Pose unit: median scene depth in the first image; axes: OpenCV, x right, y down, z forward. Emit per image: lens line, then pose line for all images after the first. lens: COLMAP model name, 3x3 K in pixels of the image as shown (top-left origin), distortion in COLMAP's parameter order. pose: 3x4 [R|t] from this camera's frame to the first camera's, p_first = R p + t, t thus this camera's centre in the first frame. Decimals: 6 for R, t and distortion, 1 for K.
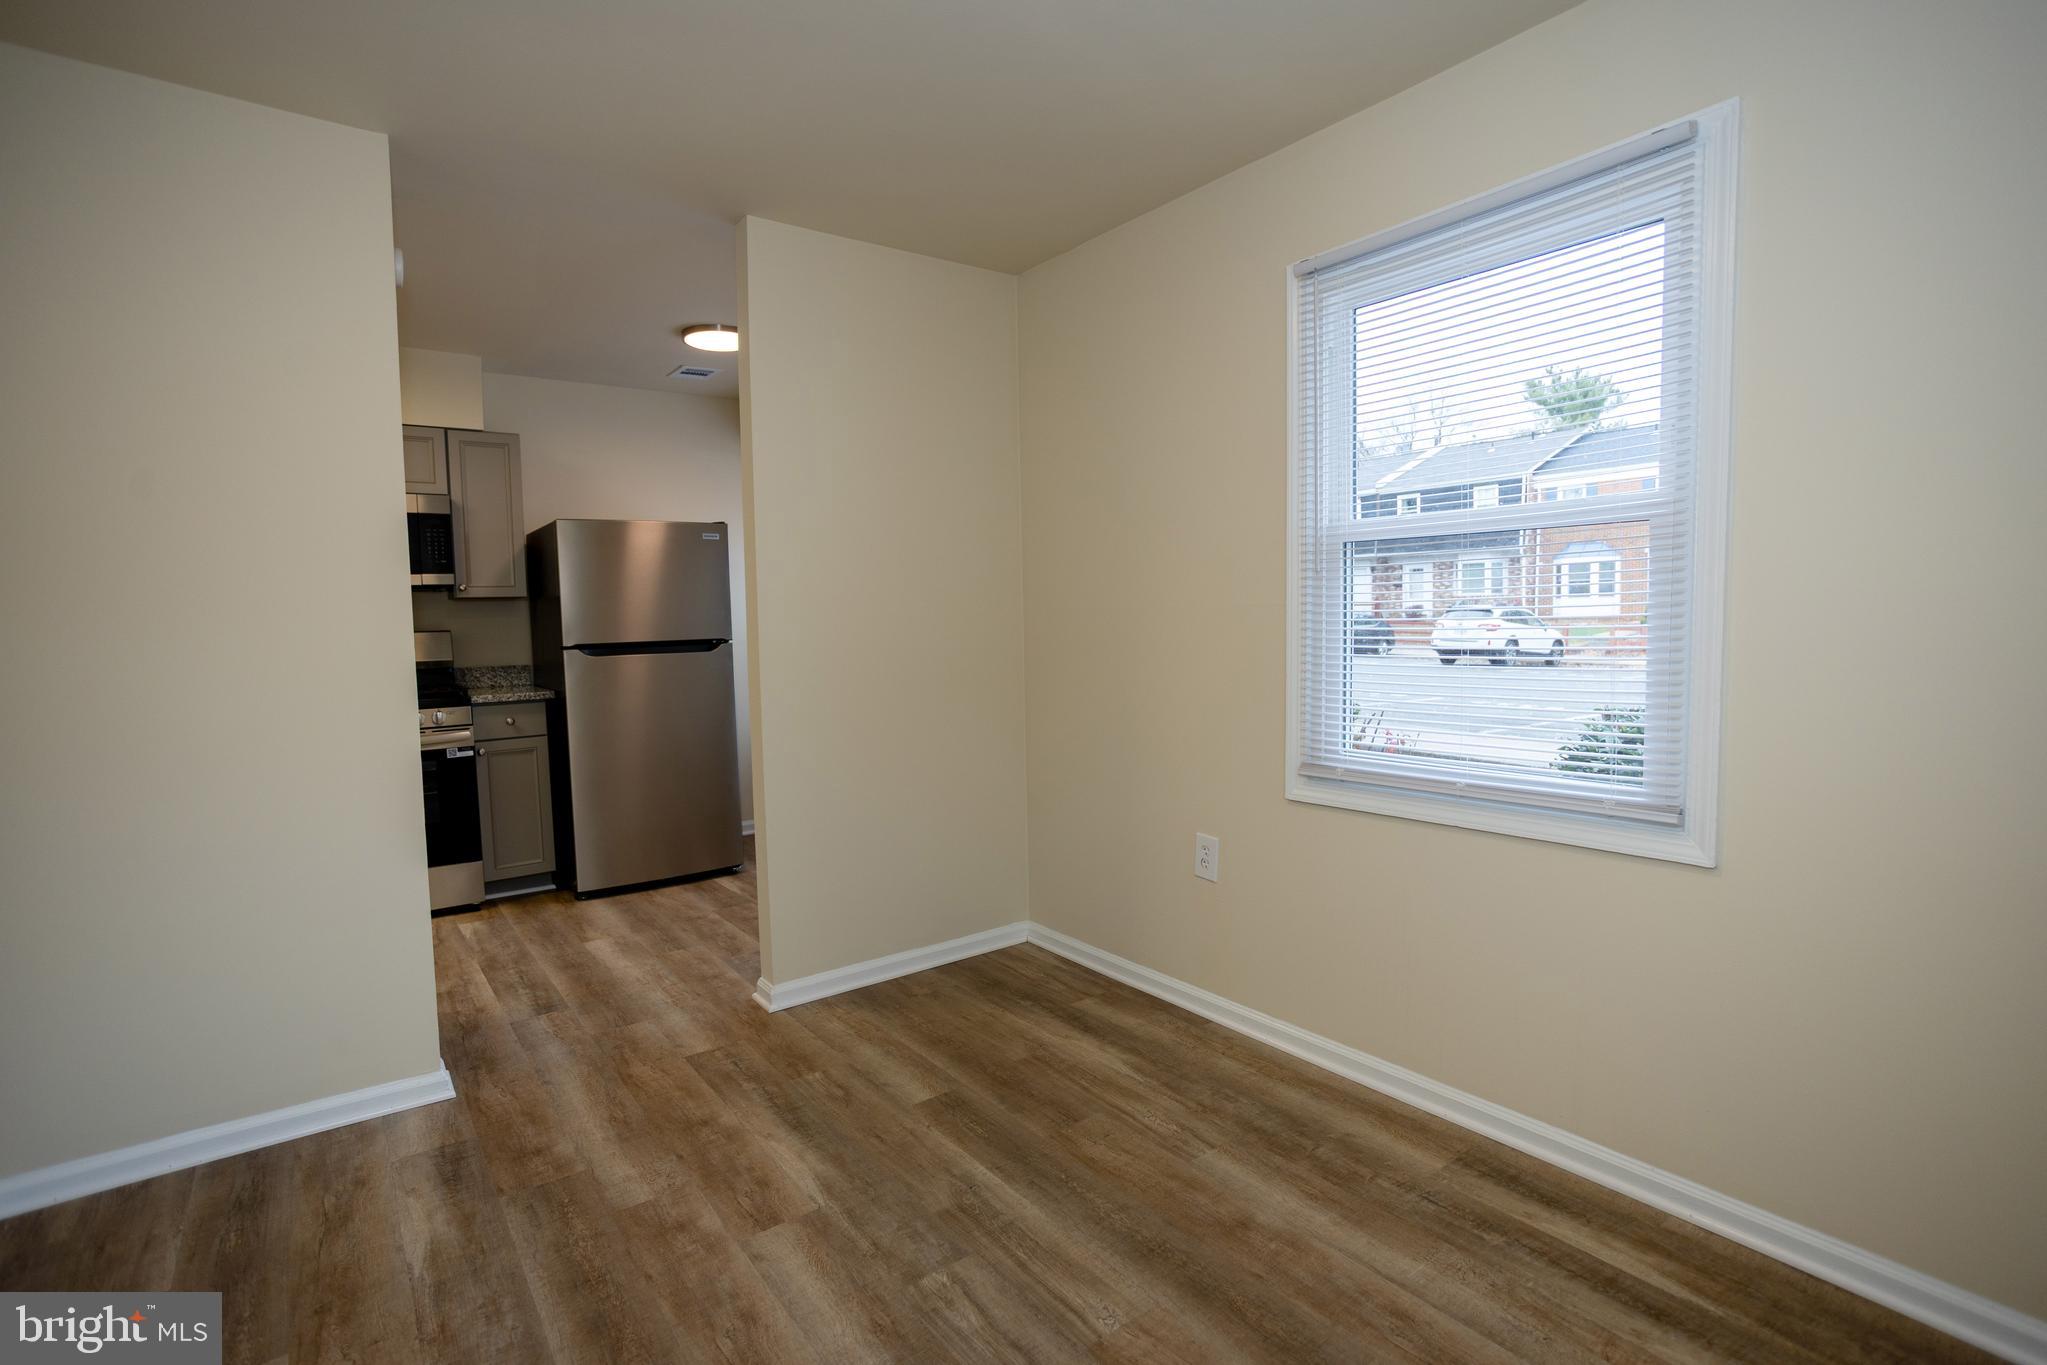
lens RADIAL K [[990.7, 0, 1018.6], [0, 990.7, 678.1], [0, 0, 1]] dist [-0.032320, 0.017122]
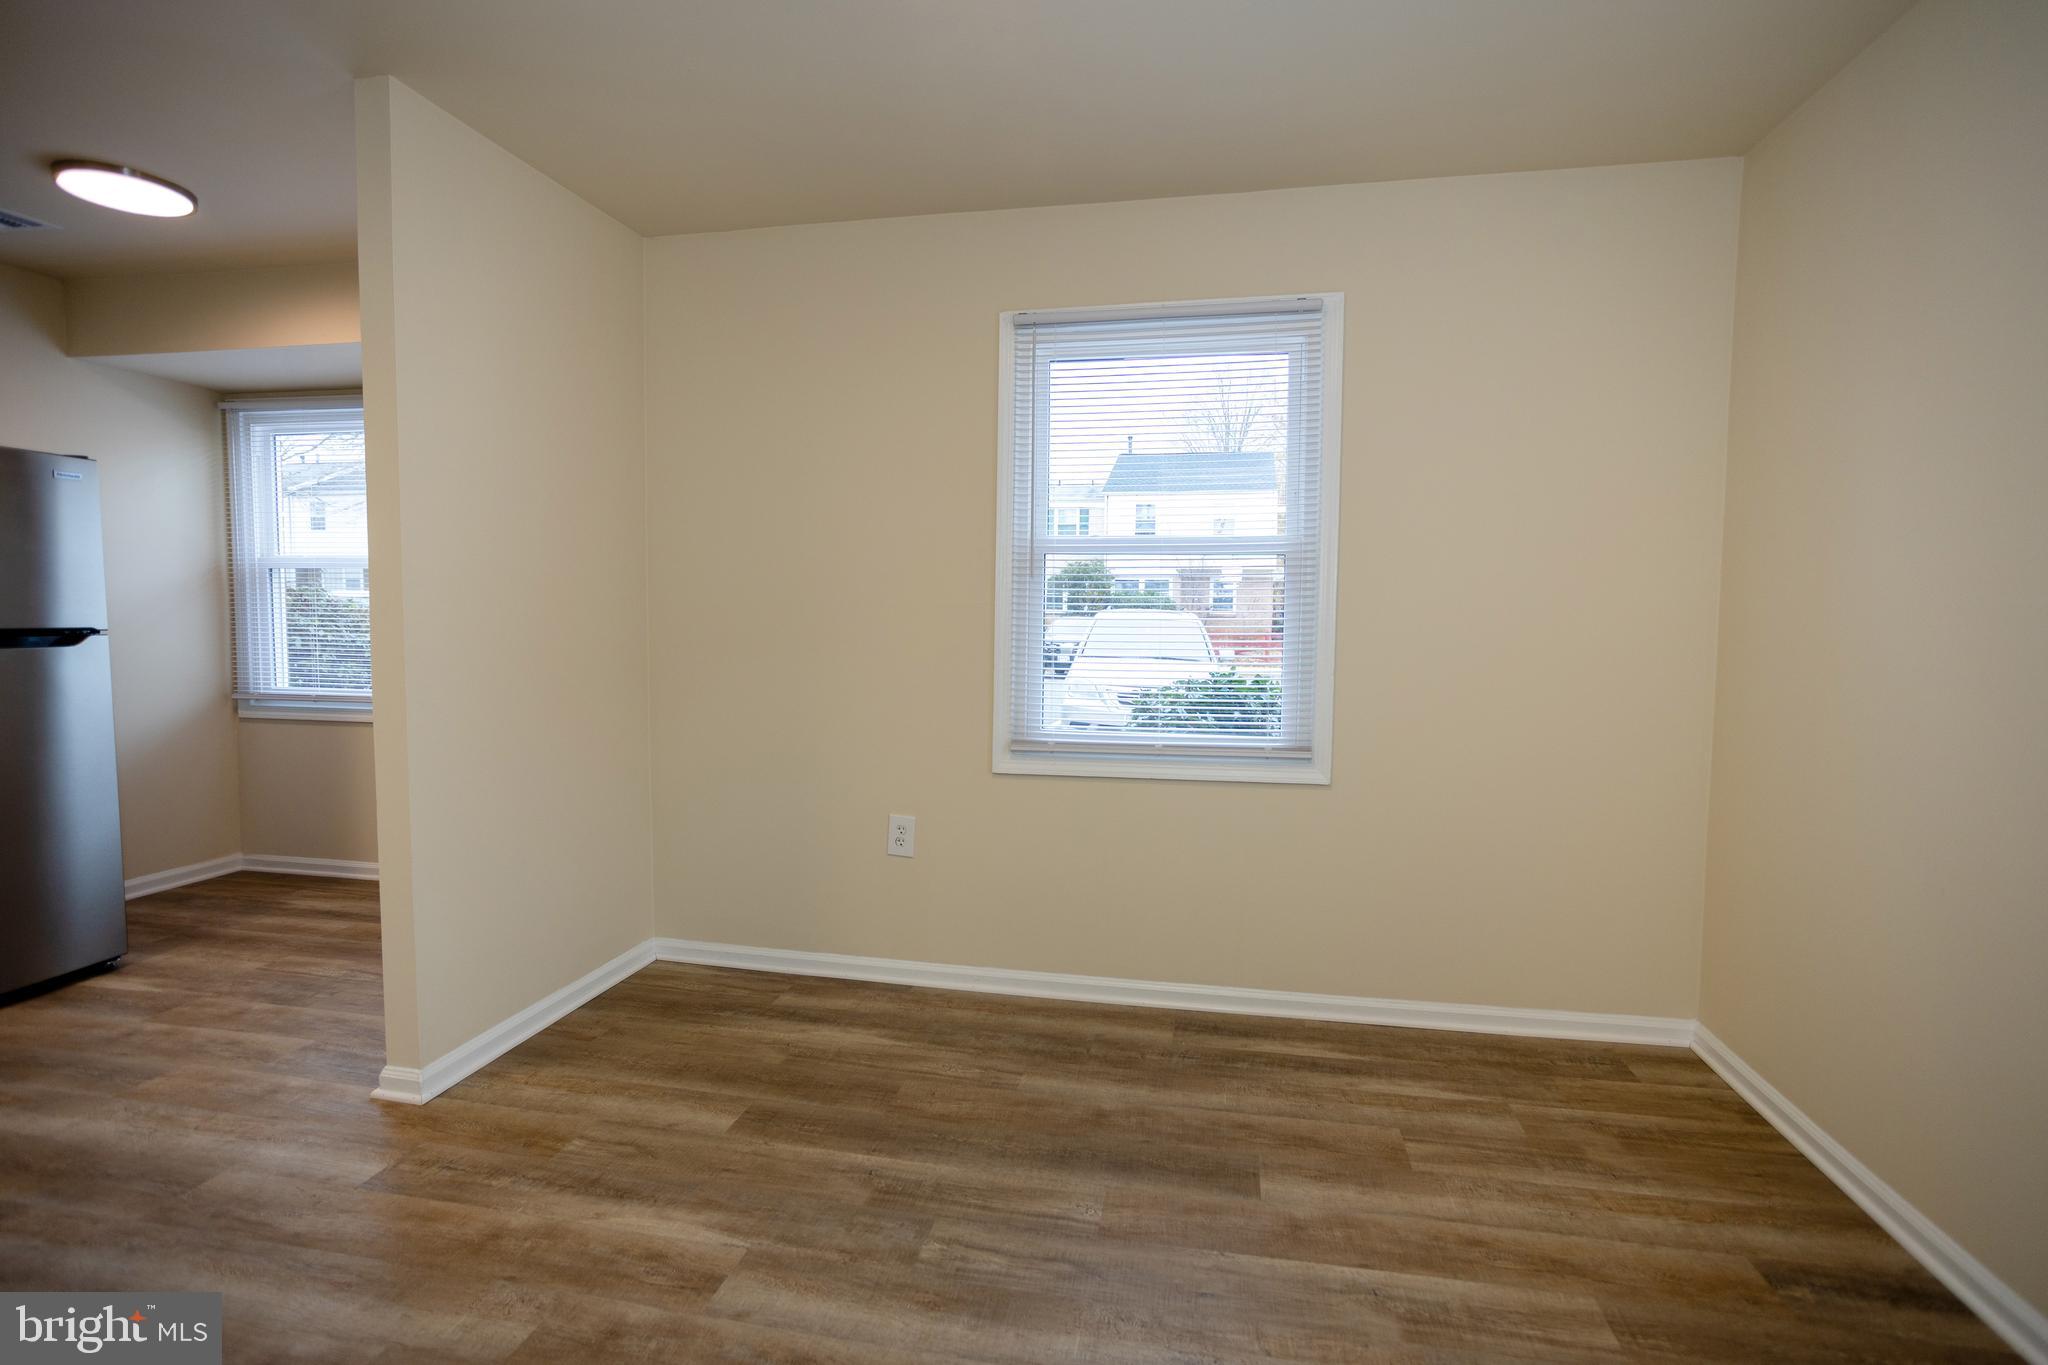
lens RADIAL K [[991.2, 0, 1035.1], [0, 991.2, 680.3], [0, 0, 1]] dist [-0.032320, 0.017122]
pose [[0.739744, -0.018503, 0.672633, -0.427662], [0.018519, 0.999803, 0.007136, 0.006226], [-0.672633, 0.007178, 0.739941, 0.099151]]
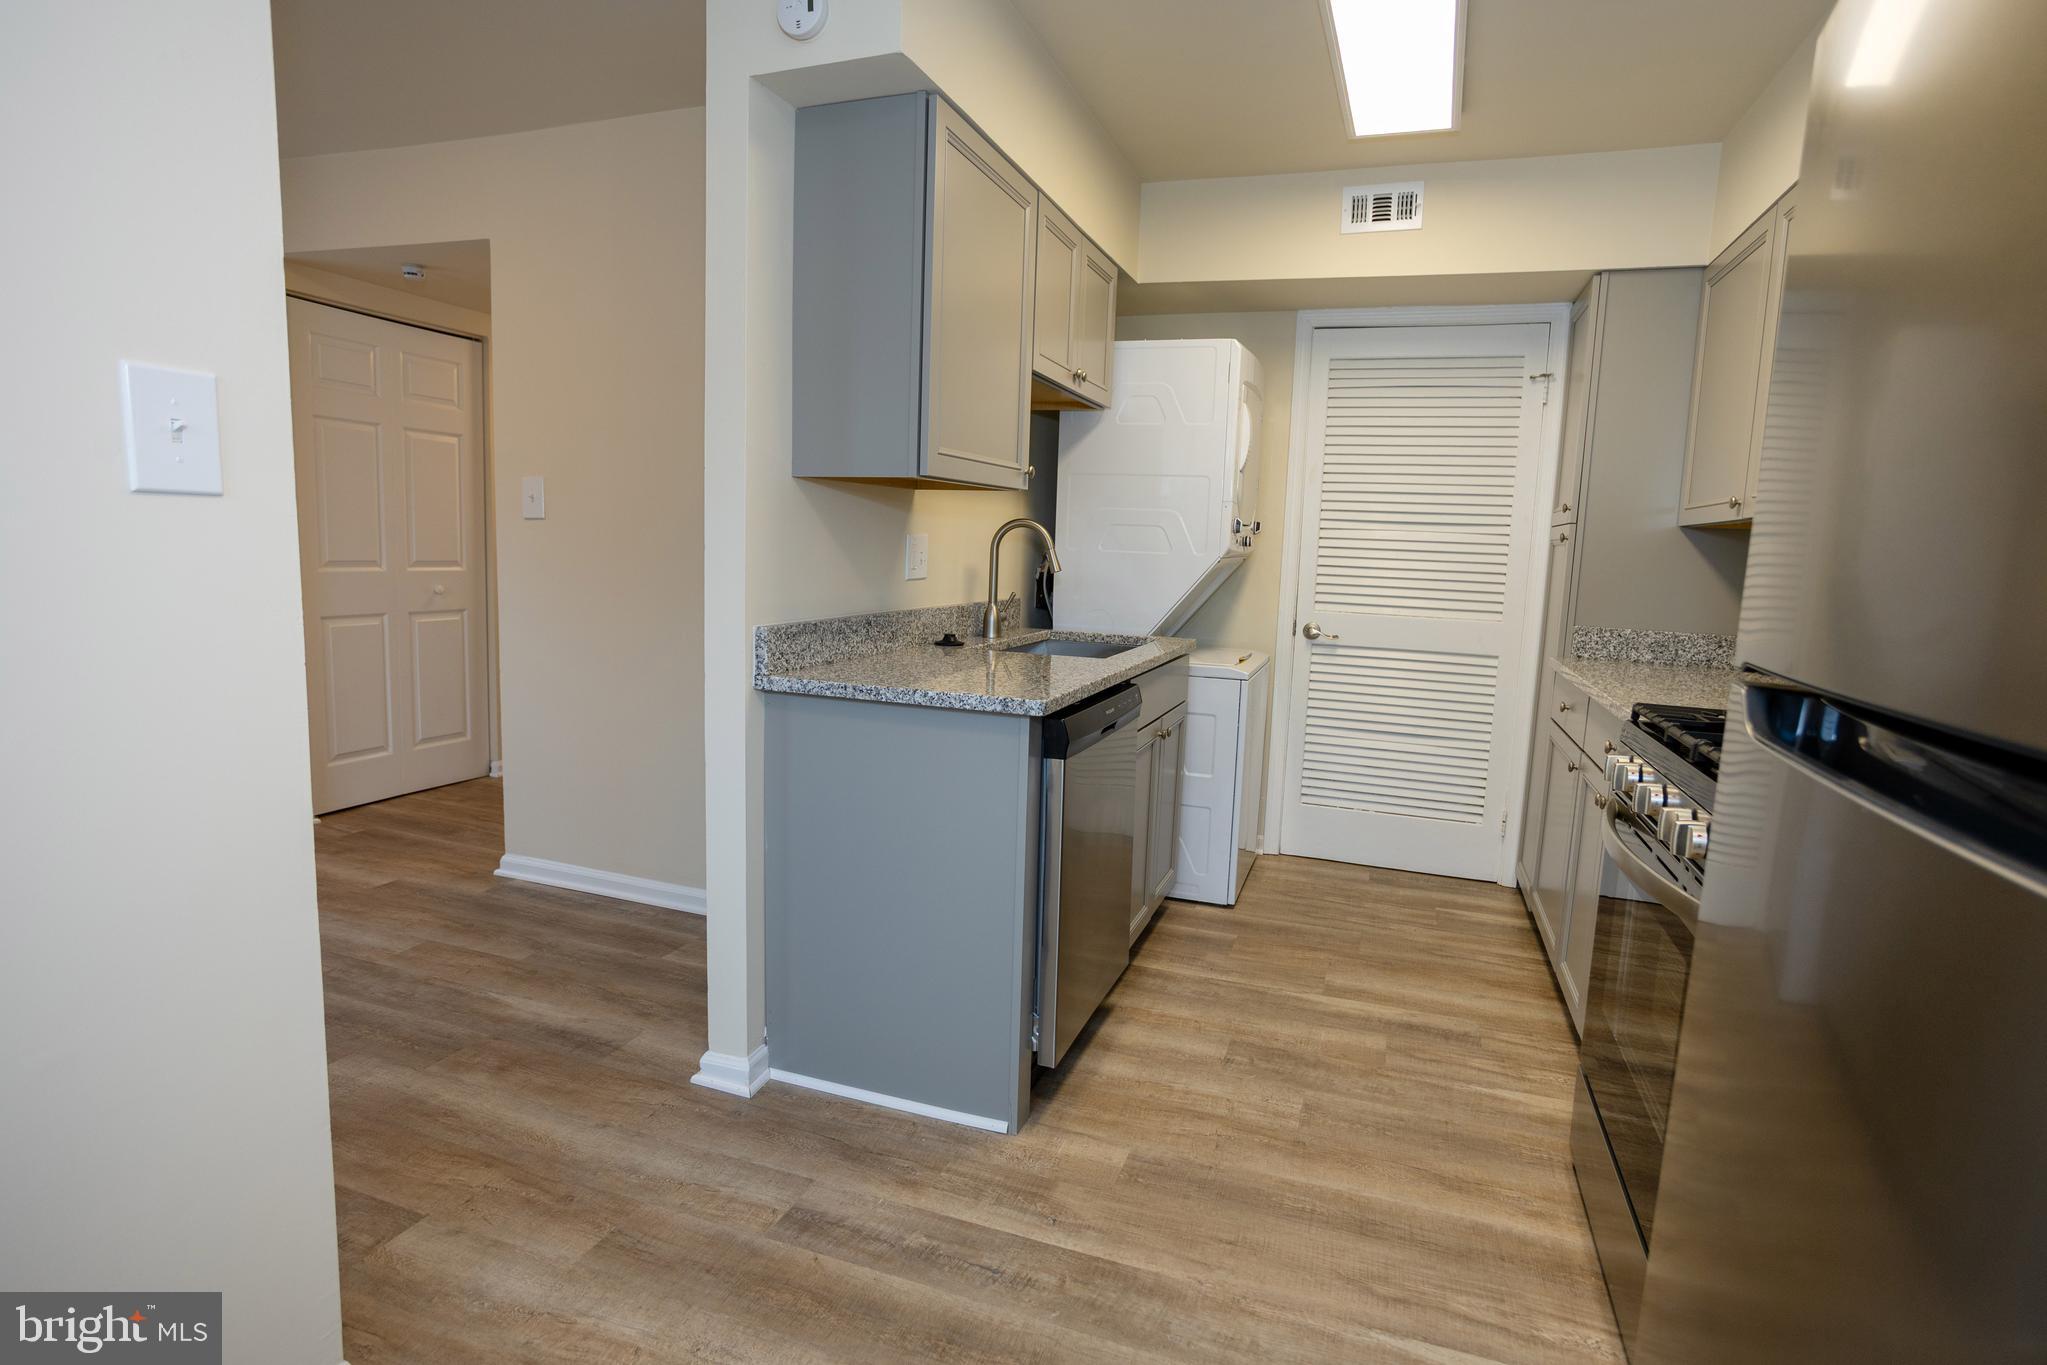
lens RADIAL K [[1019.6, 0, 1028.1], [0, 1019.6, 672.9], [0, 0, 1]] dist [-0.045002, 0.025522]
pose [[-0.828013, 0.063491, -0.557102, -0.307703], [-0.055092, 0.979548, 0.193520, -0.094315], [0.557995, 0.190929, -0.807581, 1.579971]]
